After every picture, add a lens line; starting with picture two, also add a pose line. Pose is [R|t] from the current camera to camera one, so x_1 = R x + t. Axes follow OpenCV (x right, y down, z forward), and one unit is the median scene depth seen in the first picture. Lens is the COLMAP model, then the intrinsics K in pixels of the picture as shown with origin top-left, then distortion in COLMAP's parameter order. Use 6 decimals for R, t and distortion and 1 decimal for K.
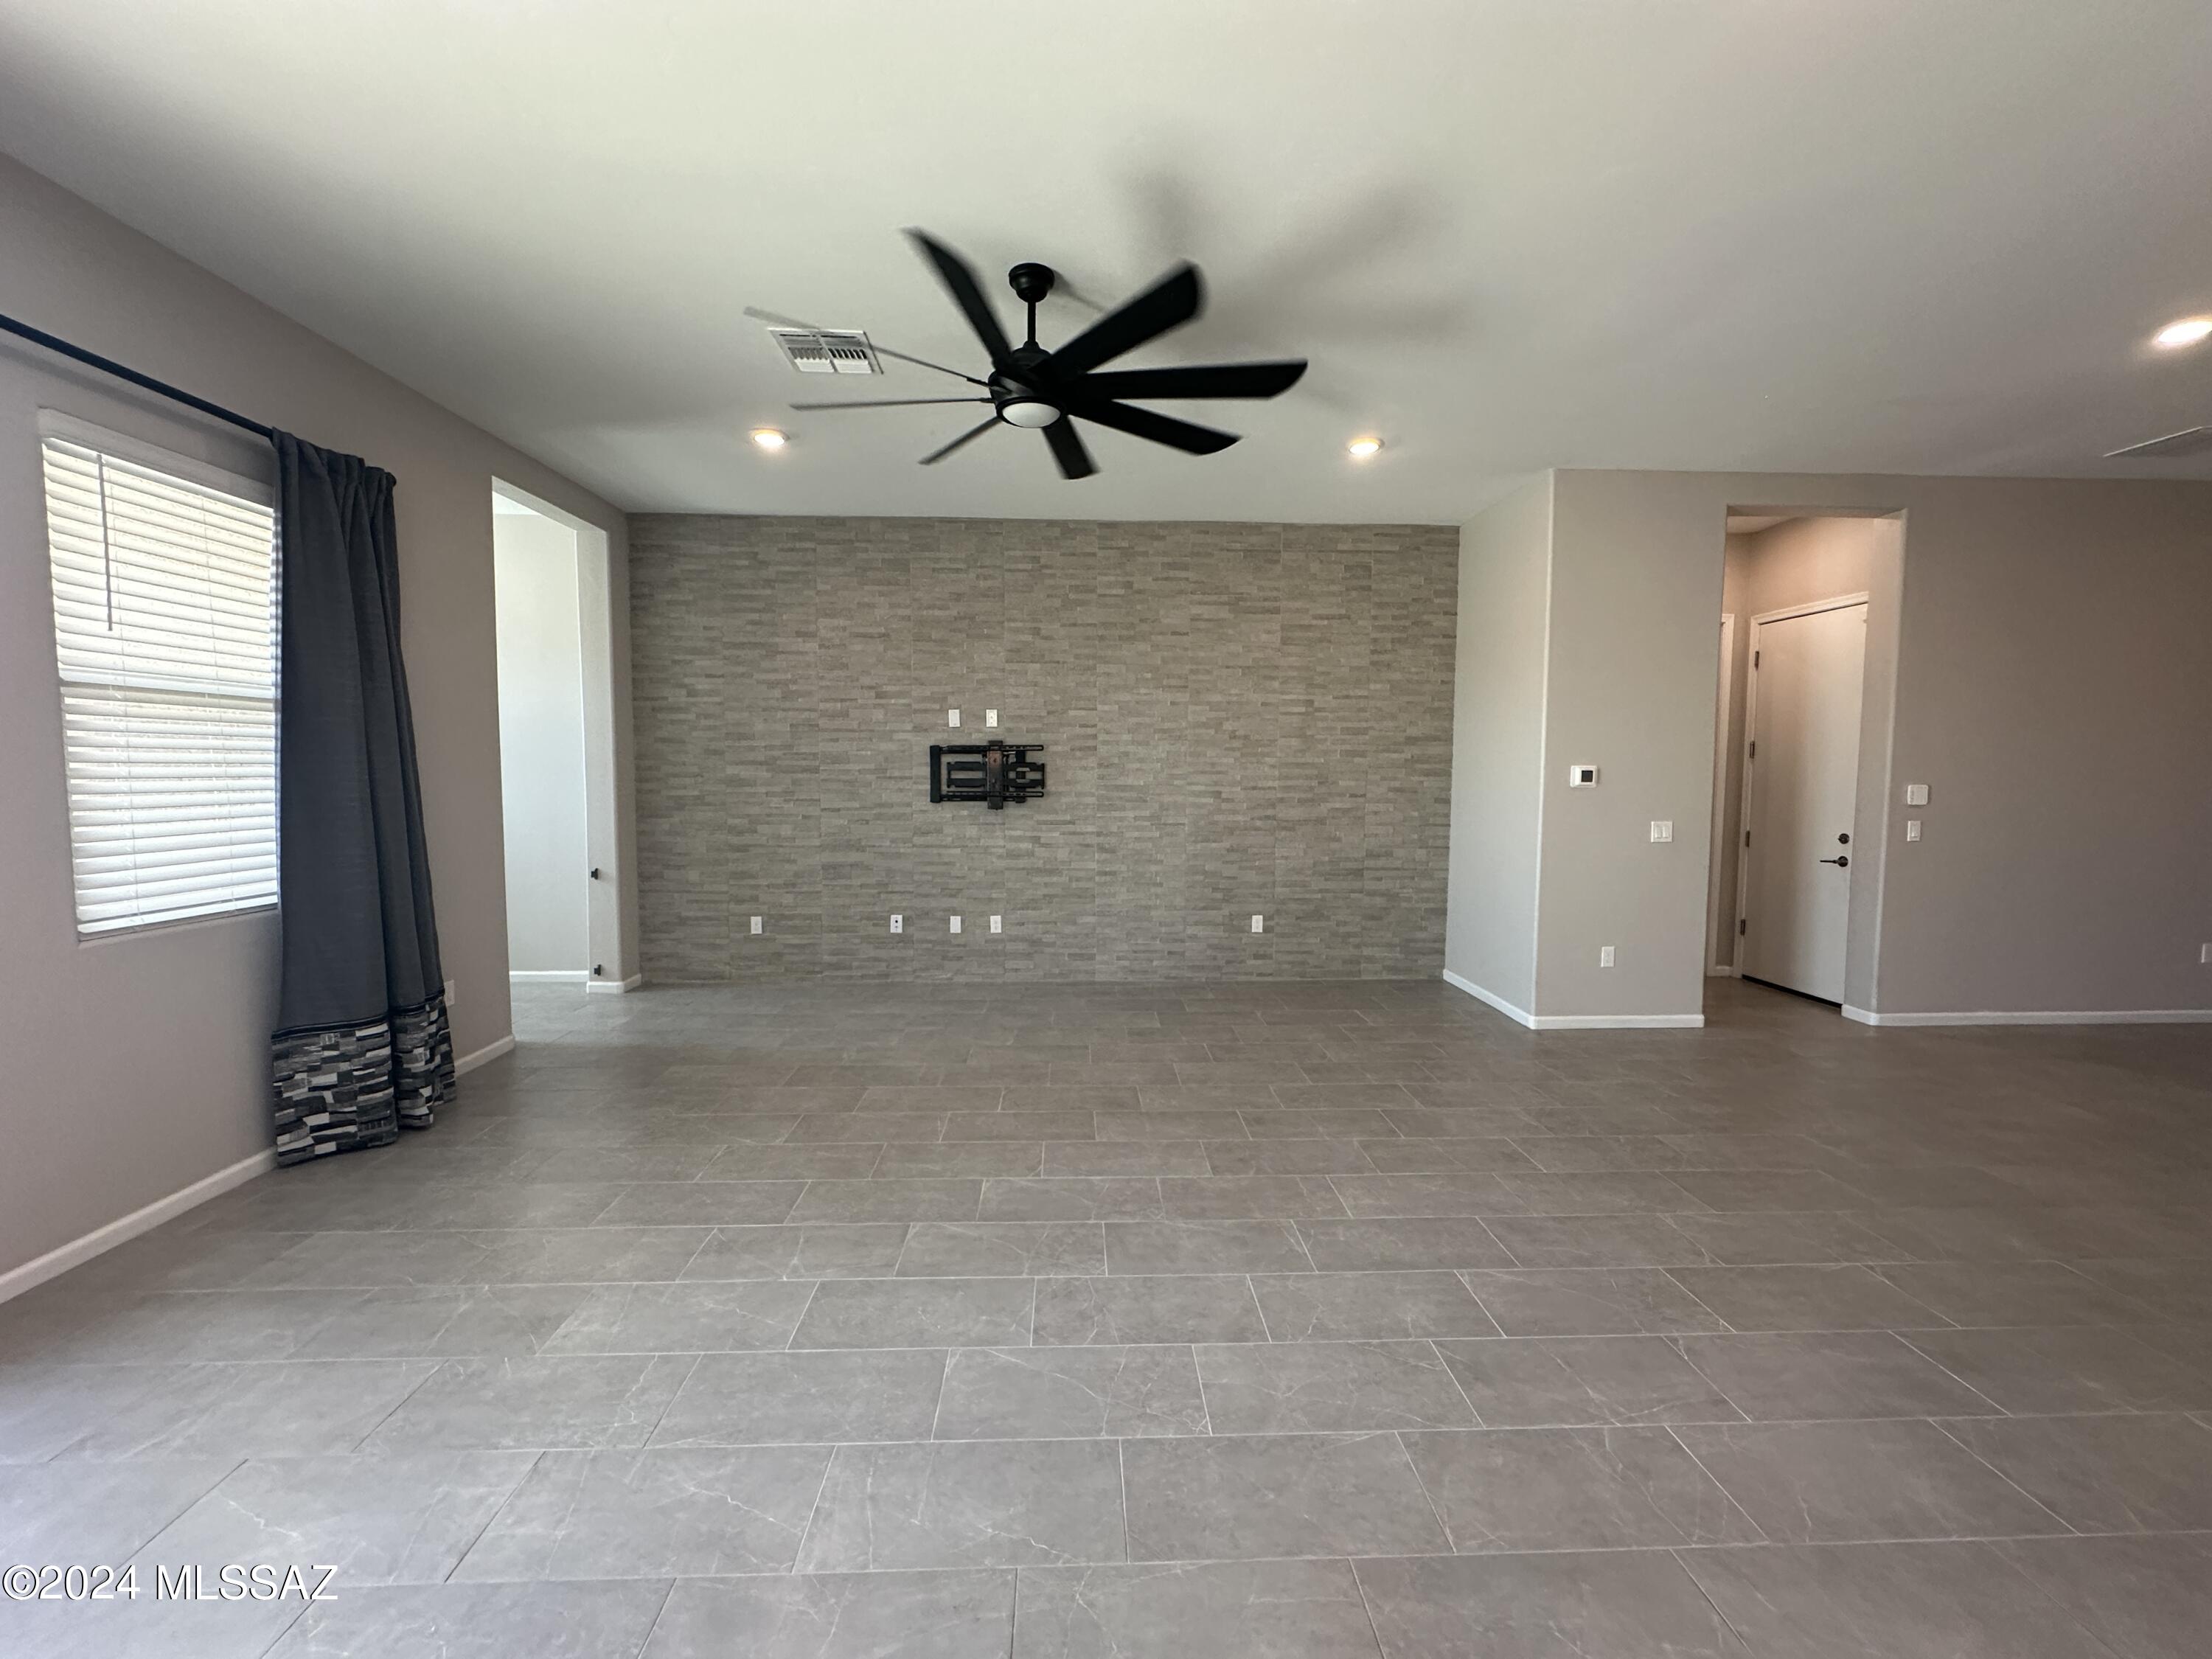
lens RADIAL K [[884.8, 0, 1104.9], [0, 884.8, 828.0], [0, 0, 1]] dist [-0.002977, 0.000496]
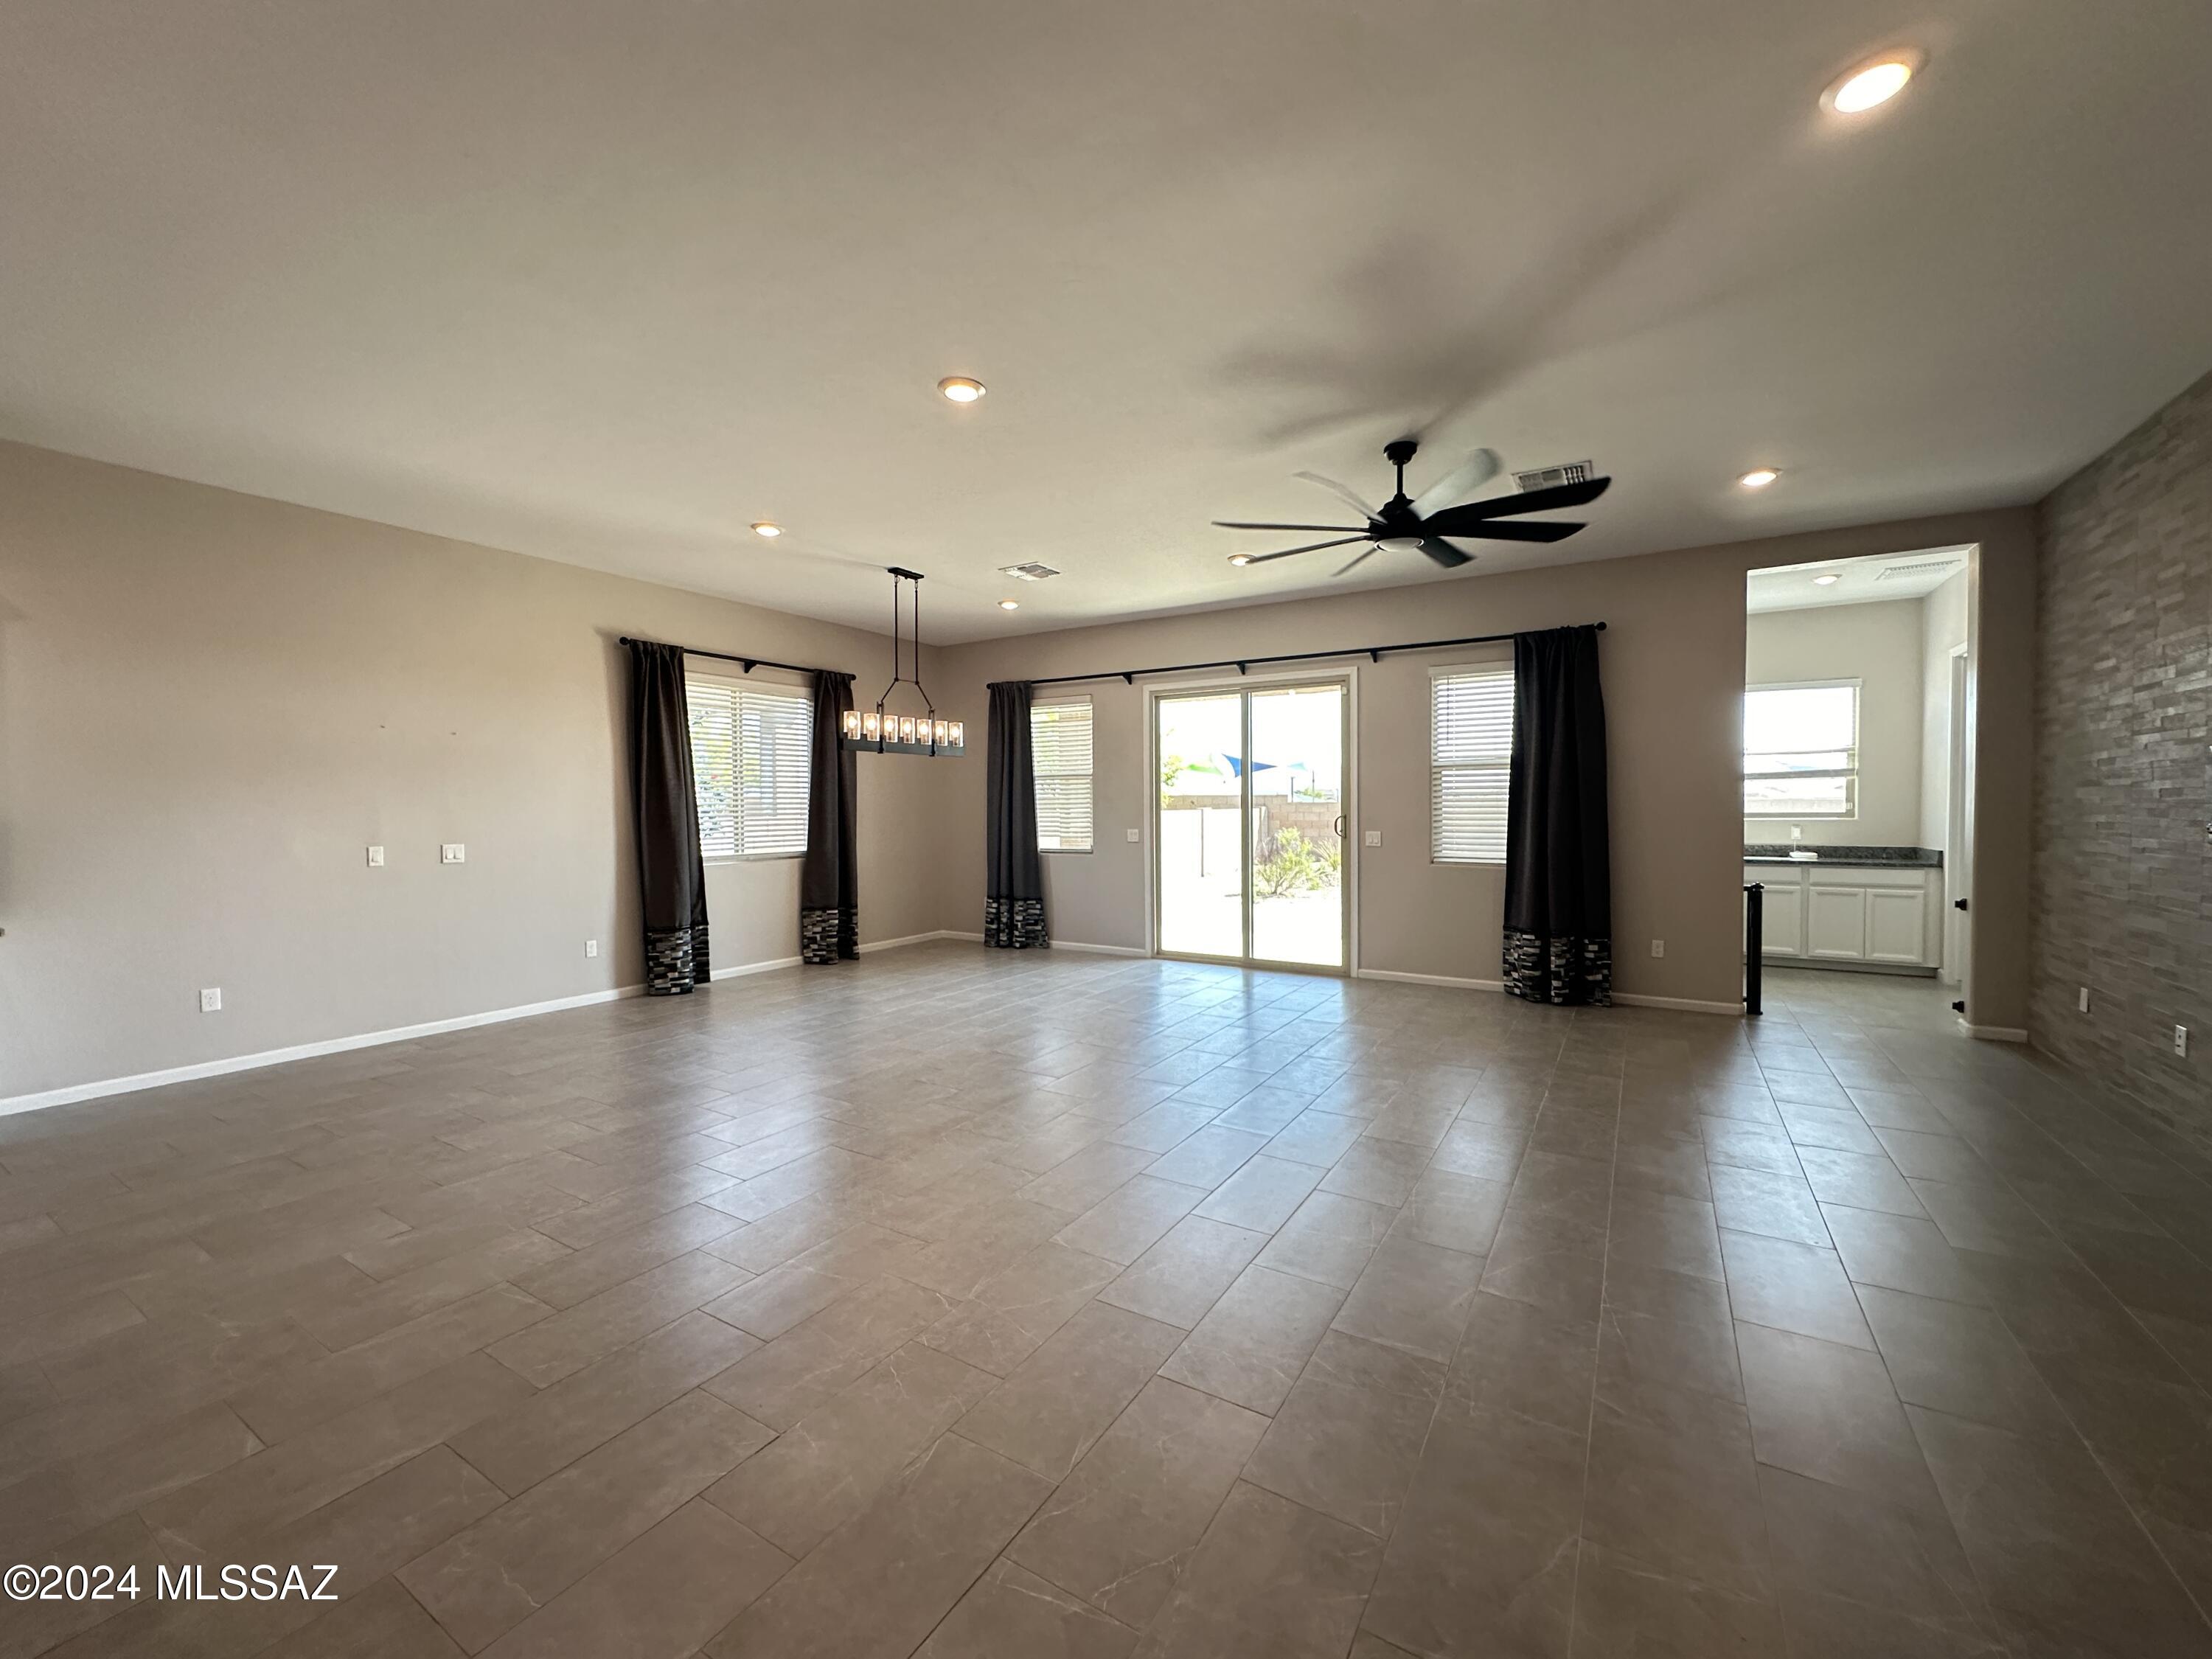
lens RADIAL K [[884.8, 0, 1104.9], [0, 884.8, 828.0], [0, 0, 1]] dist [-0.002977, 0.000496]
pose [[-0.557459, 0.018414, -0.830000, 0.689709], [-0.053508, 0.996878, 0.058054, -0.034833], [0.828479, 0.076774, -0.554733, 0.721660]]
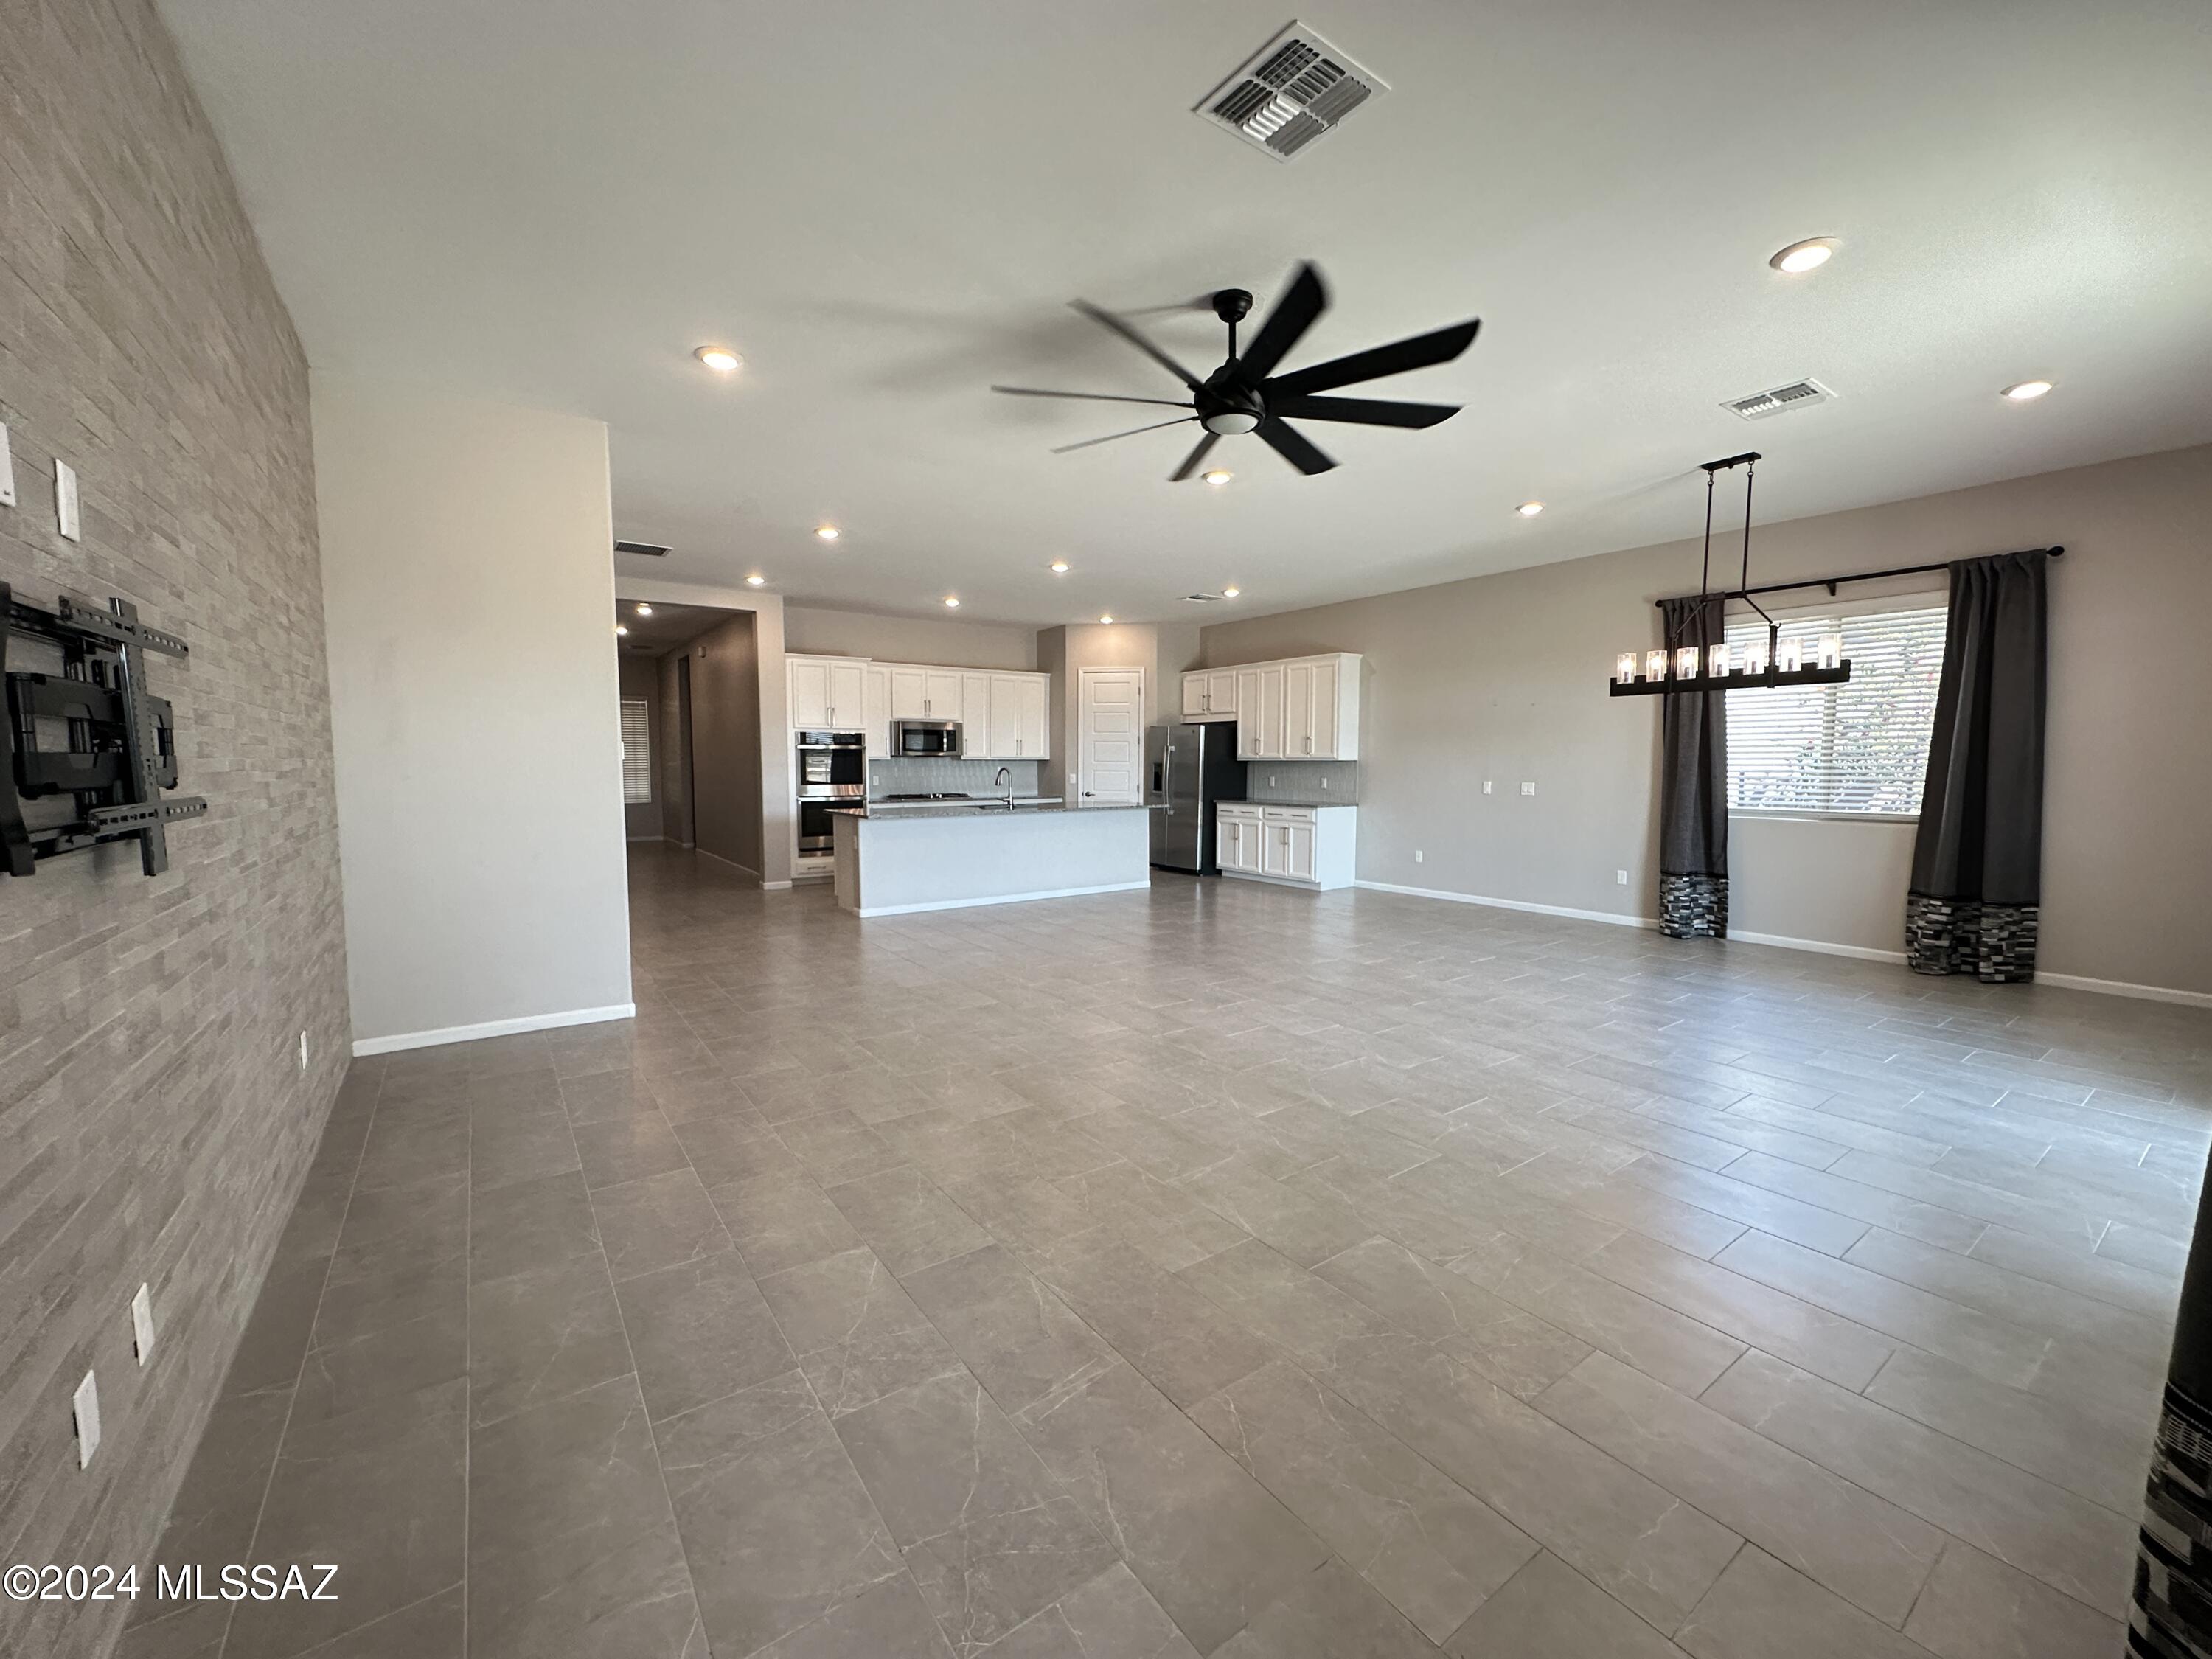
lens RADIAL K [[886.6, 0, 1105.4], [0, 886.6, 826.5], [0, 0, 1]] dist [0.000497, -0.000092]
pose [[-0.548297, -0.067619, 0.833546, -0.488928], [0.053155, 0.991892, 0.115429, -0.049482], [-0.834593, 0.107597, -0.540257, 0.907298]]
